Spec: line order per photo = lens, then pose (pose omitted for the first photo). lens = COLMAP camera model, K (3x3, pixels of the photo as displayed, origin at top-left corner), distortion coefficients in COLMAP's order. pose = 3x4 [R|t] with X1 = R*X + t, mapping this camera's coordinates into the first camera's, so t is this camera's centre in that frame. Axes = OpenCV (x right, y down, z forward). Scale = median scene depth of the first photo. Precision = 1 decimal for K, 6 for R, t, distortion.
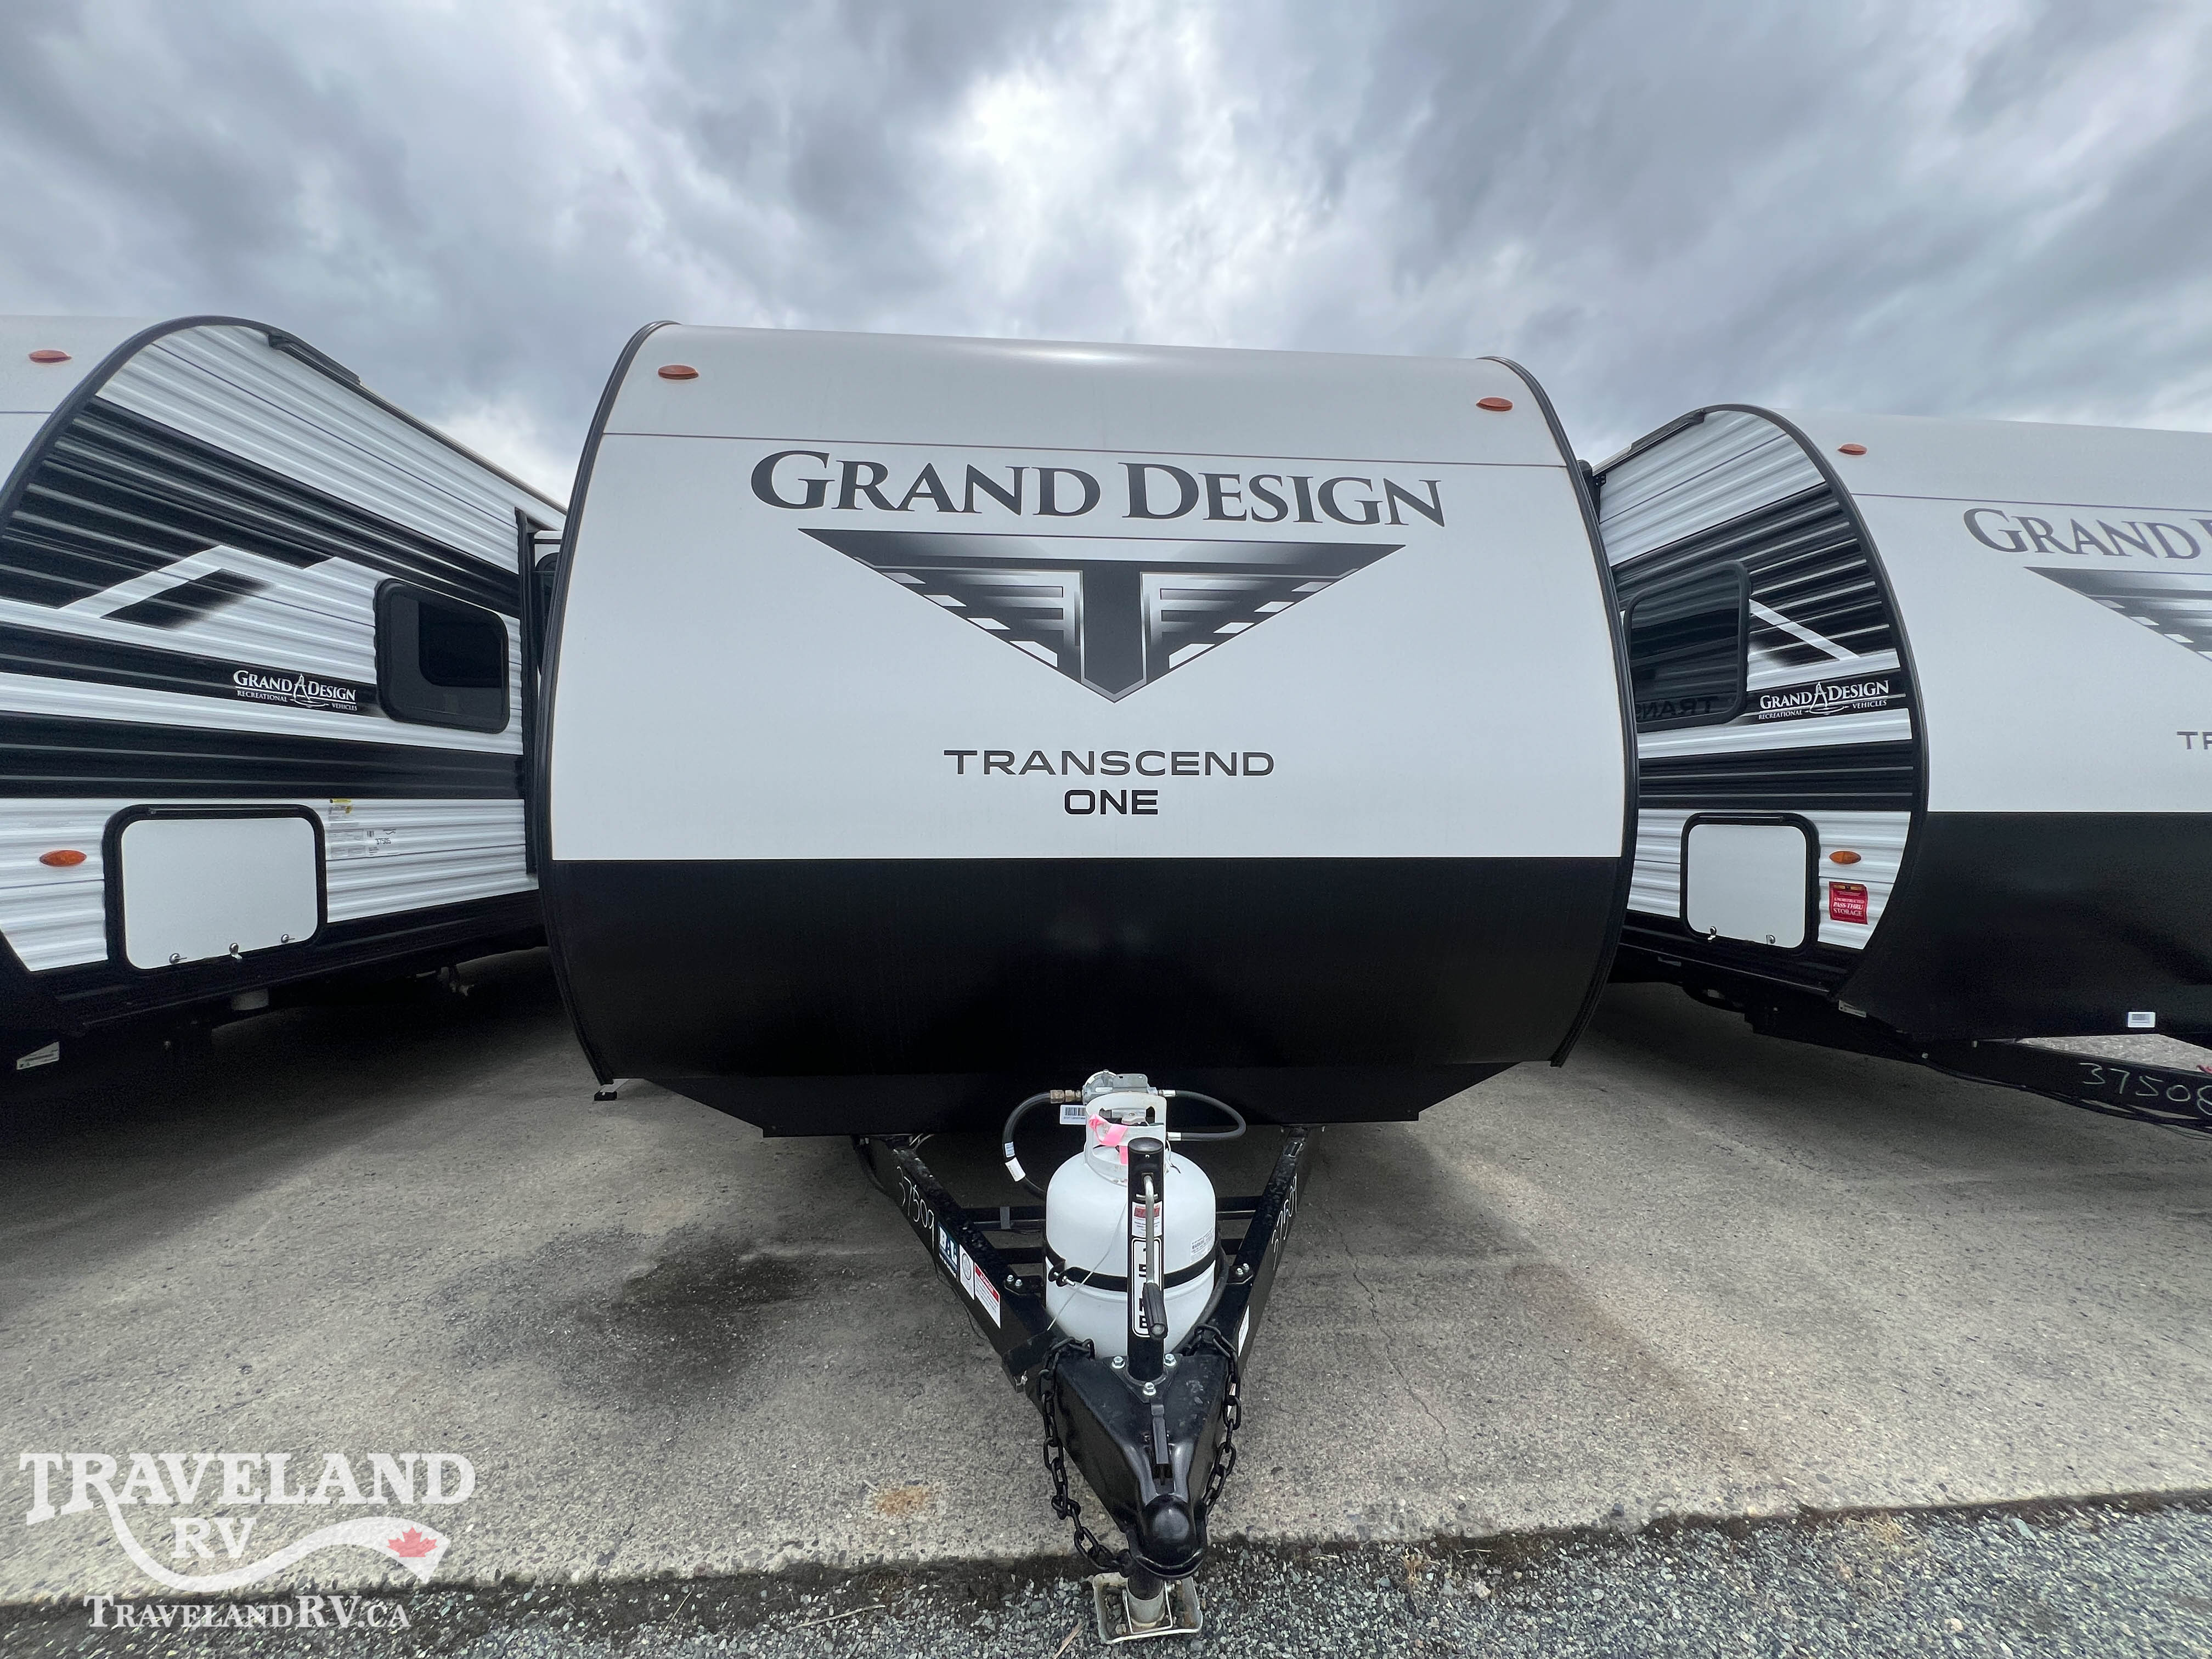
lens RADIAL K [[884.2, 0, 1119.5], [0, 884.2, 829.3], [0, 0, 1]] dist [-0.001352, 0.000528]
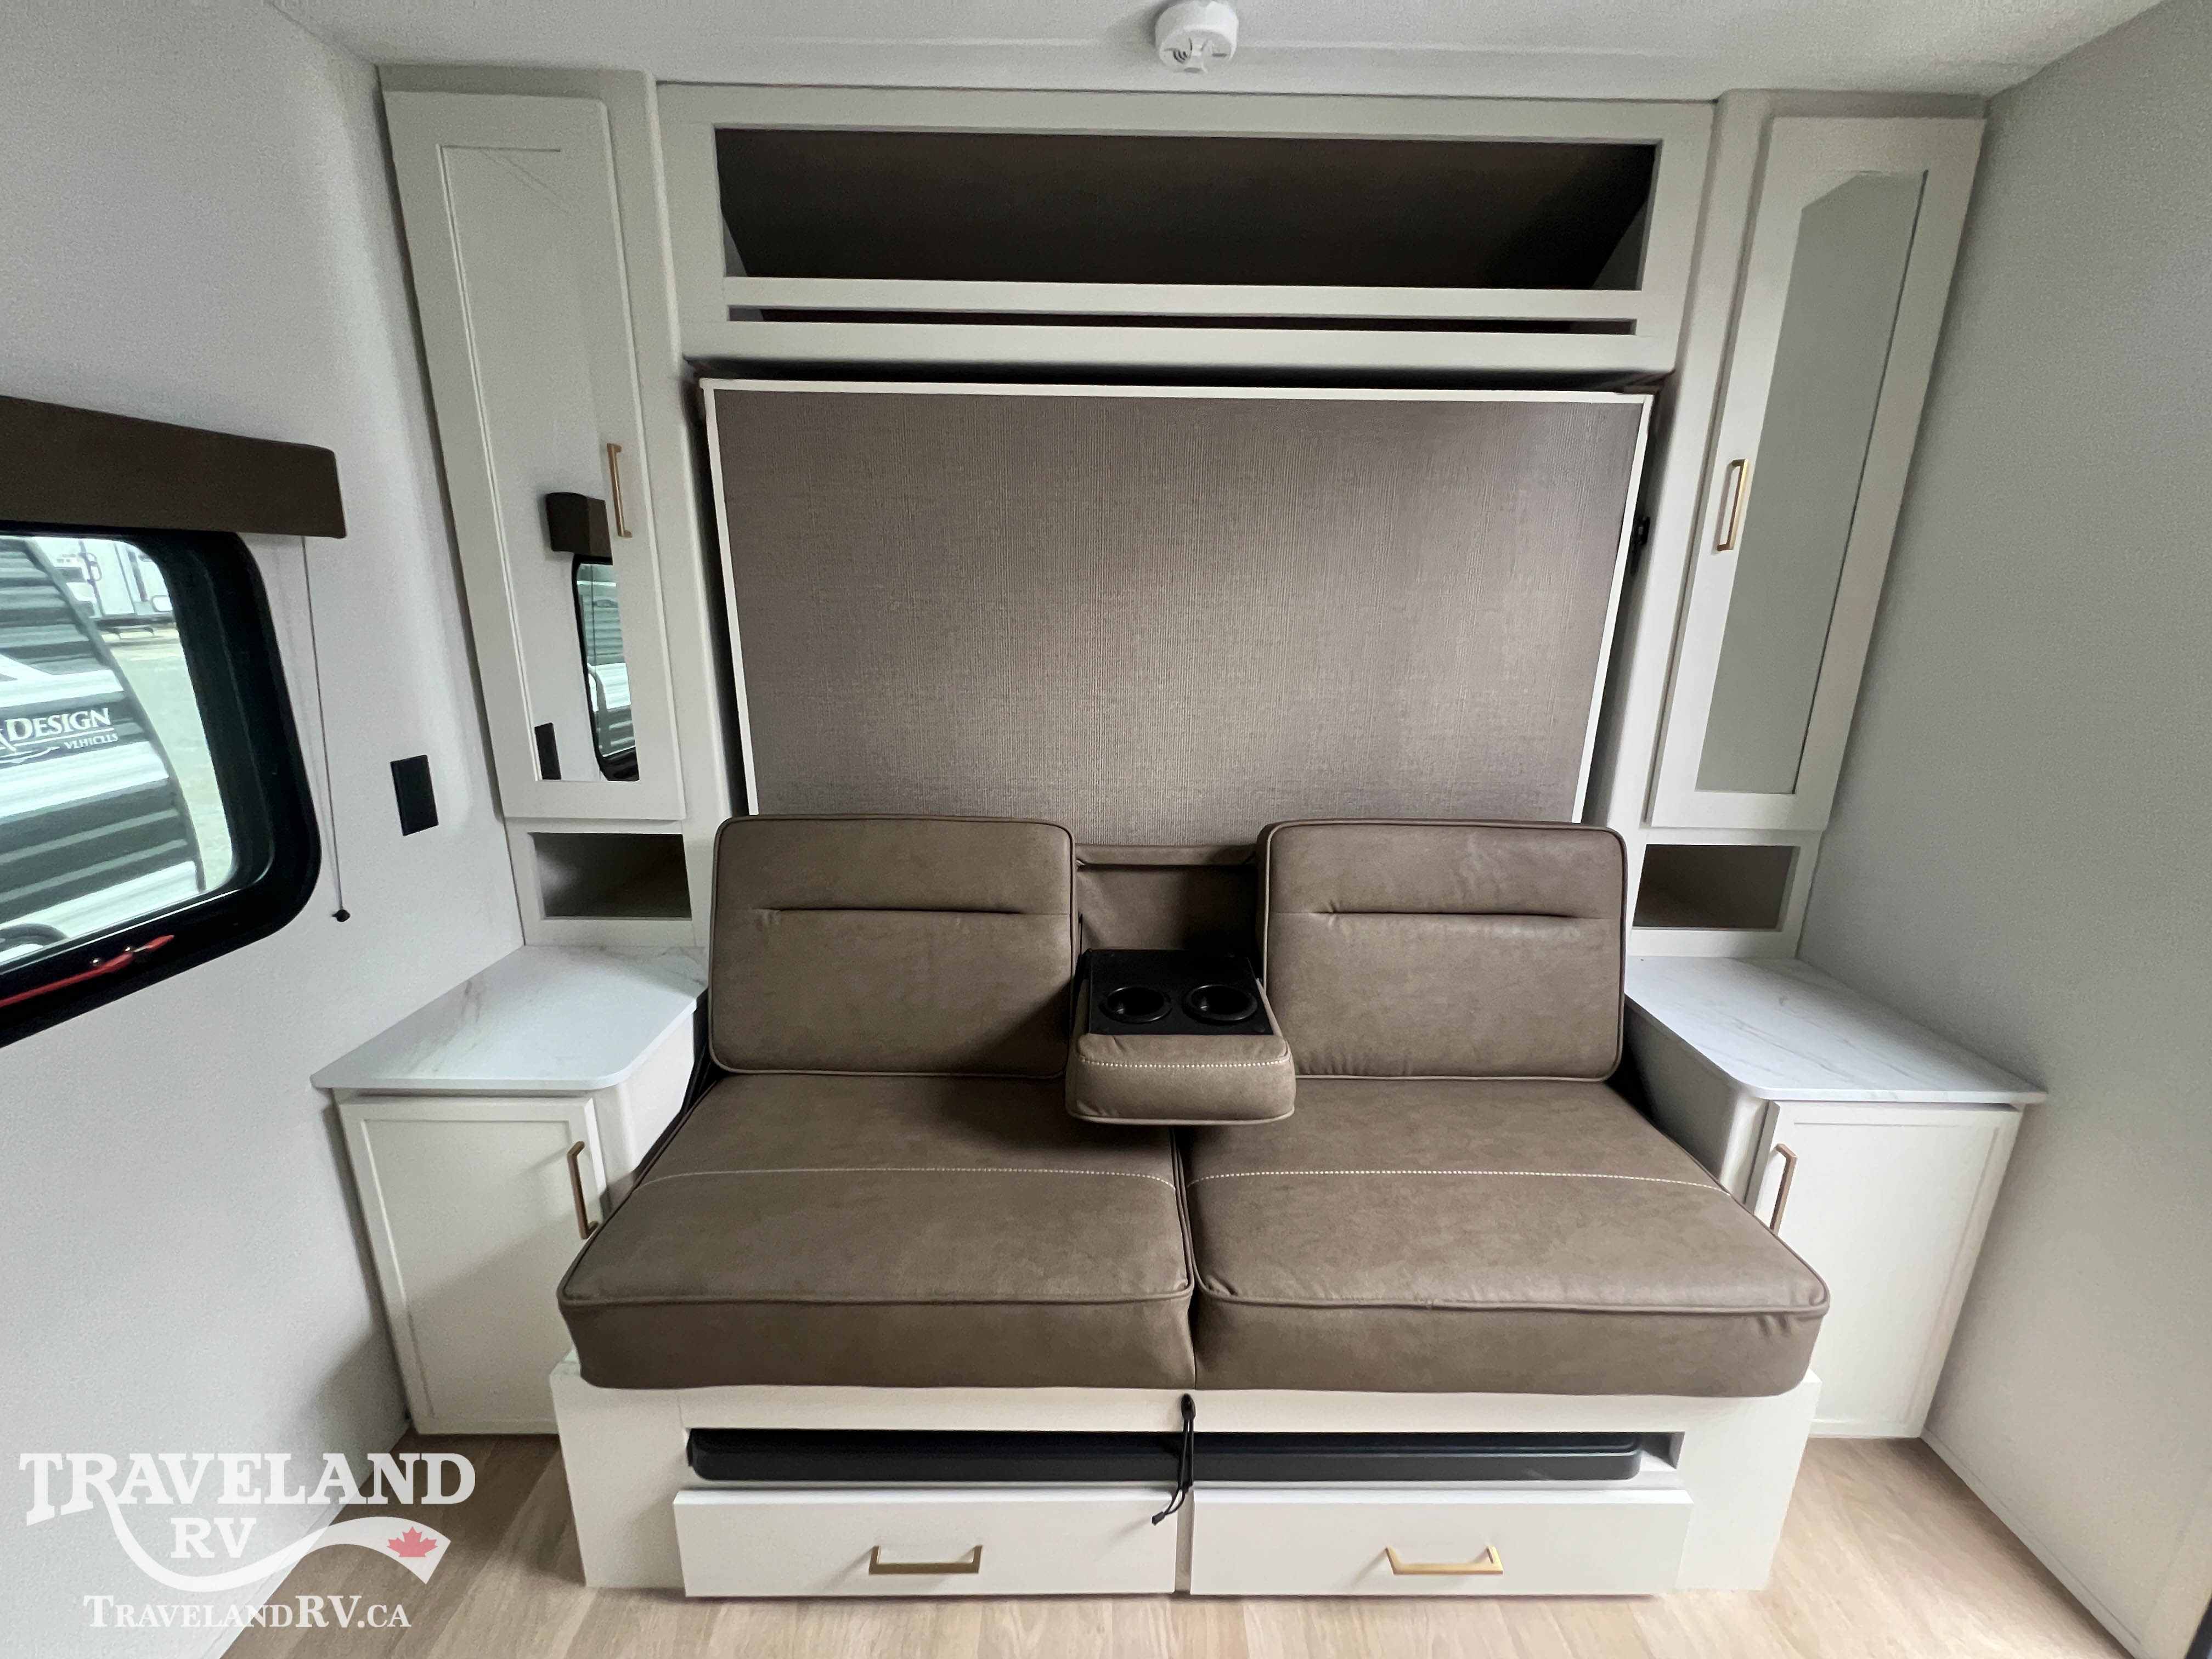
lens RADIAL K [[884.2, 0, 1103.1], [0, 884.2, 829.0], [0, 0, 1]] dist [-0.001352, 0.000528]
pose [[-0.997361, -0.030708, 0.065795, -0.035861], [-0.008320, 0.948531, 0.316575, -0.321605], [-0.072129, 0.315192, -0.946283, 1.712437]]
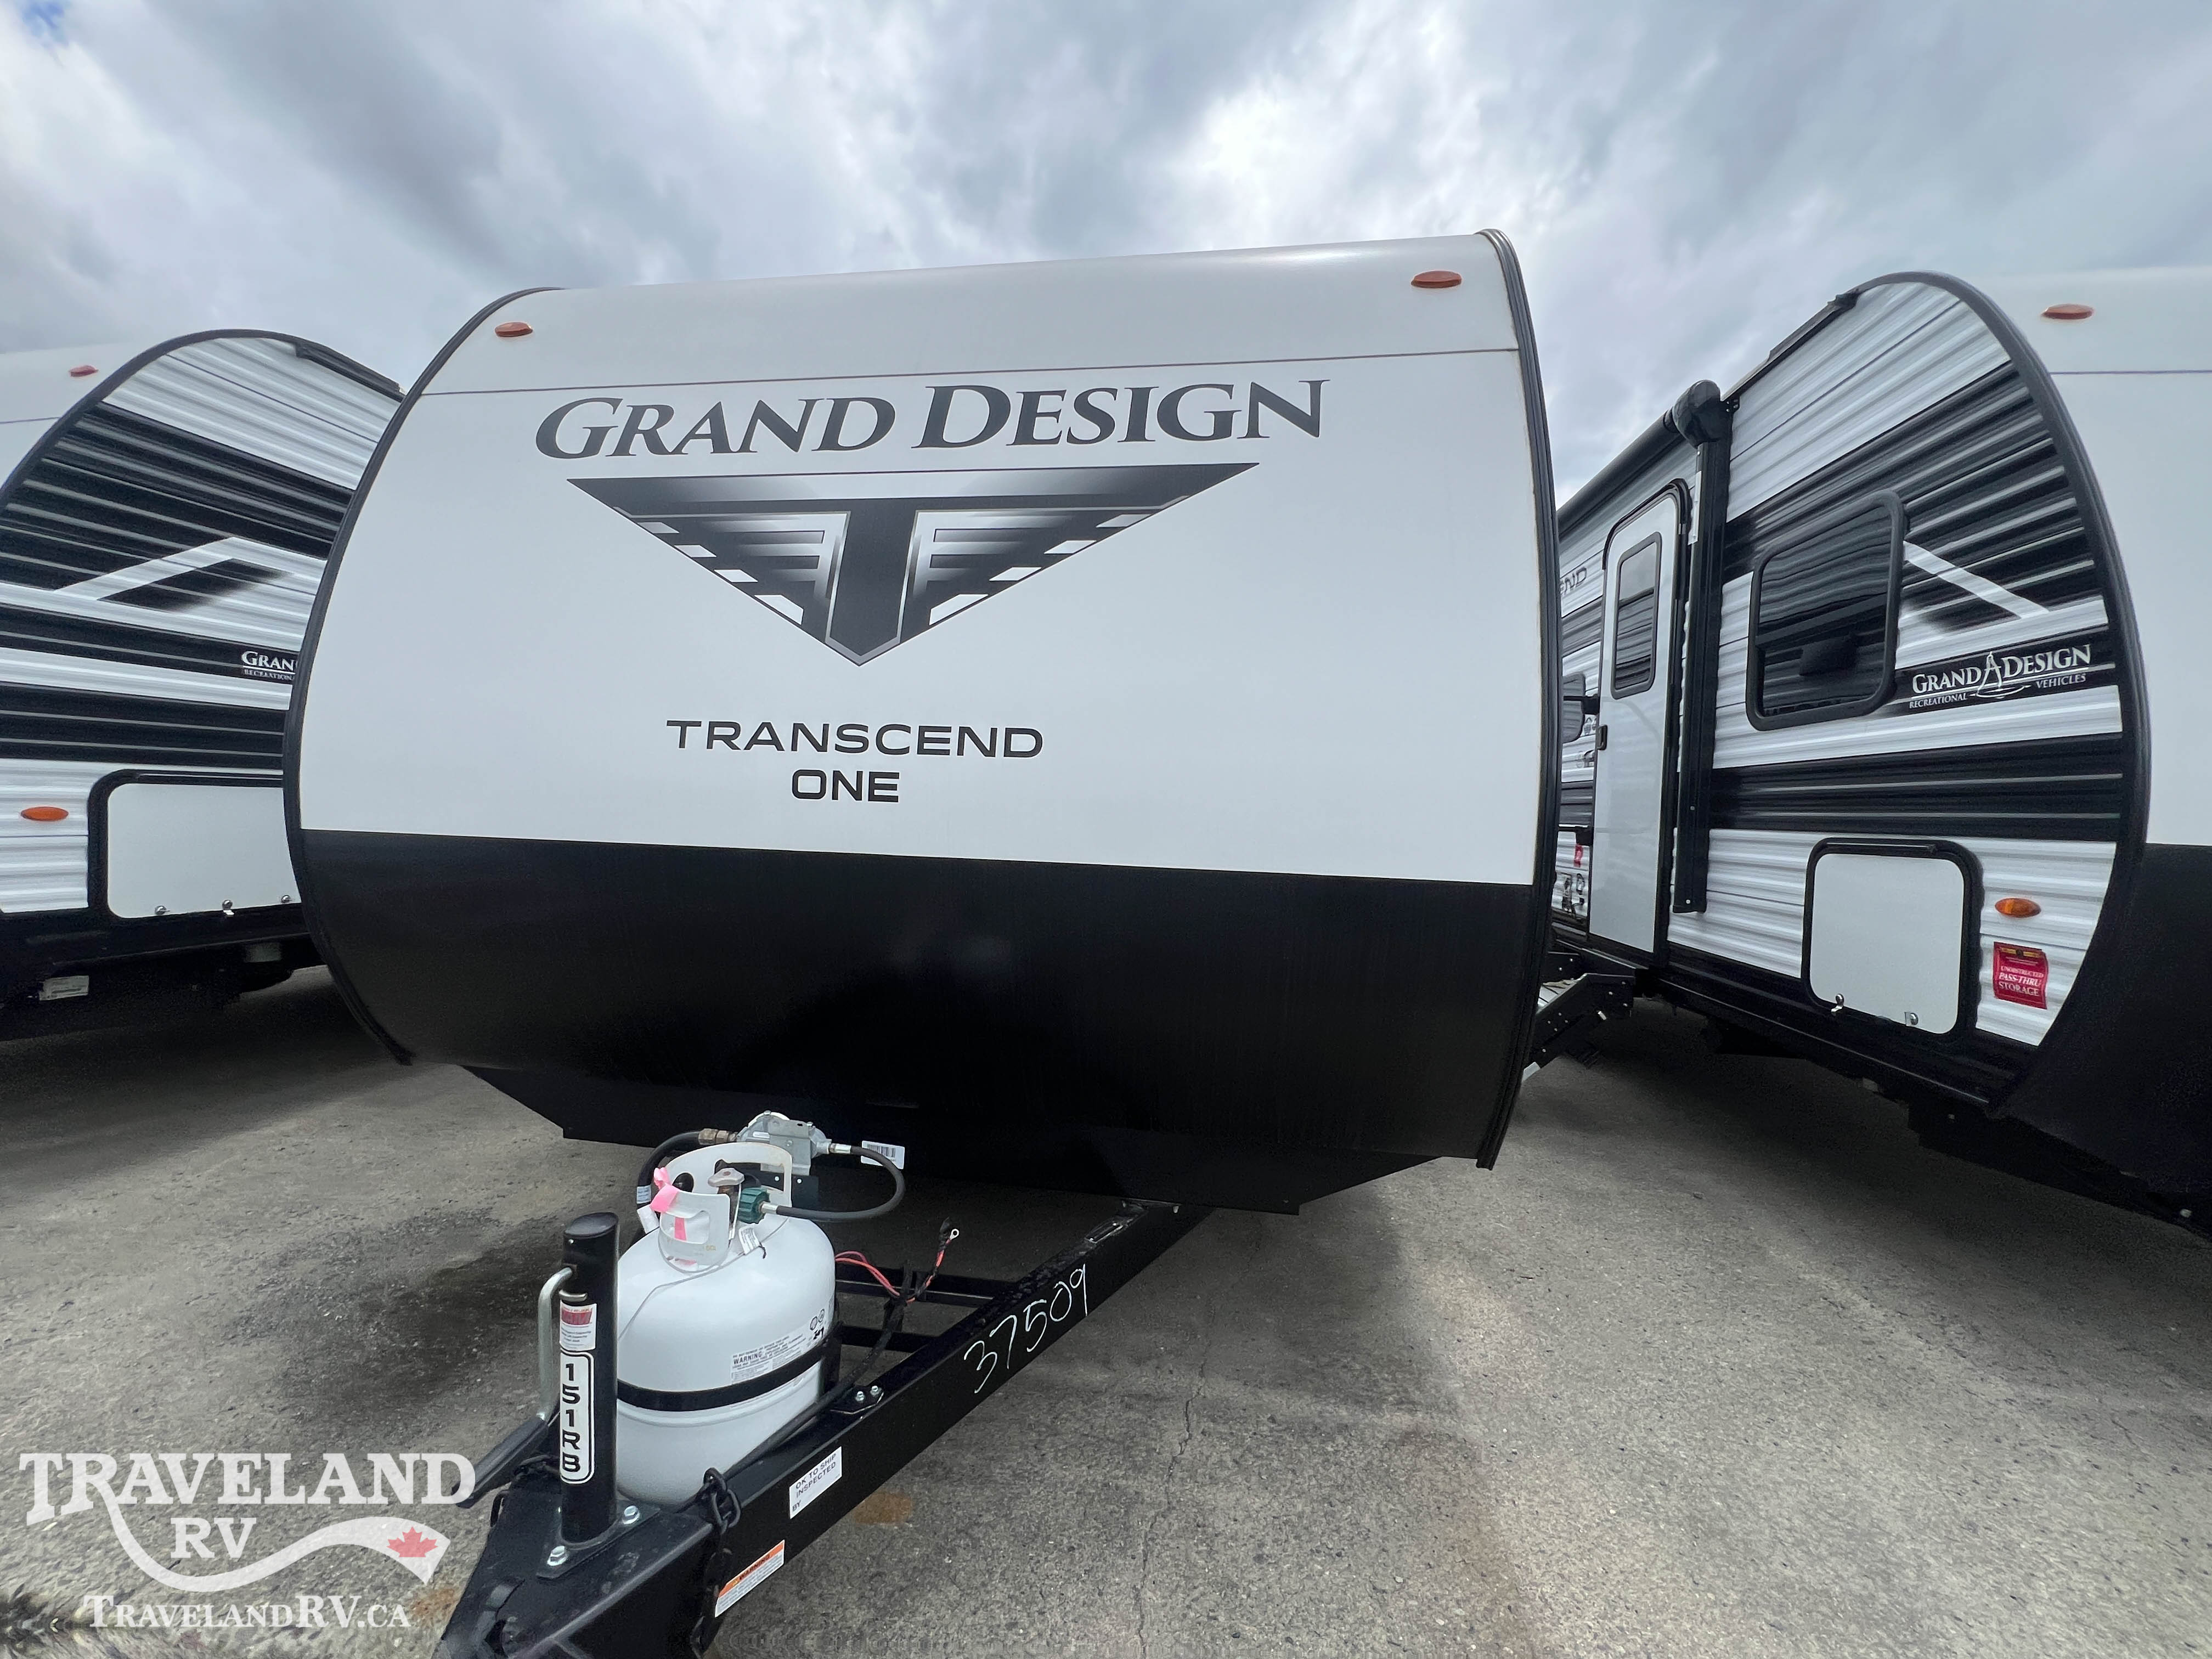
lens RADIAL K [[884.2, 0, 1119.7], [0, 884.2, 830.6], [0, 0, 1]] dist [-0.001352, 0.000528]
pose [[0.972292, 0.037760, -0.230699, 0.324764], [-0.040338, 0.999165, -0.006469, 0.005180], [0.230262, 0.015595, 0.973004, 0.191976]]
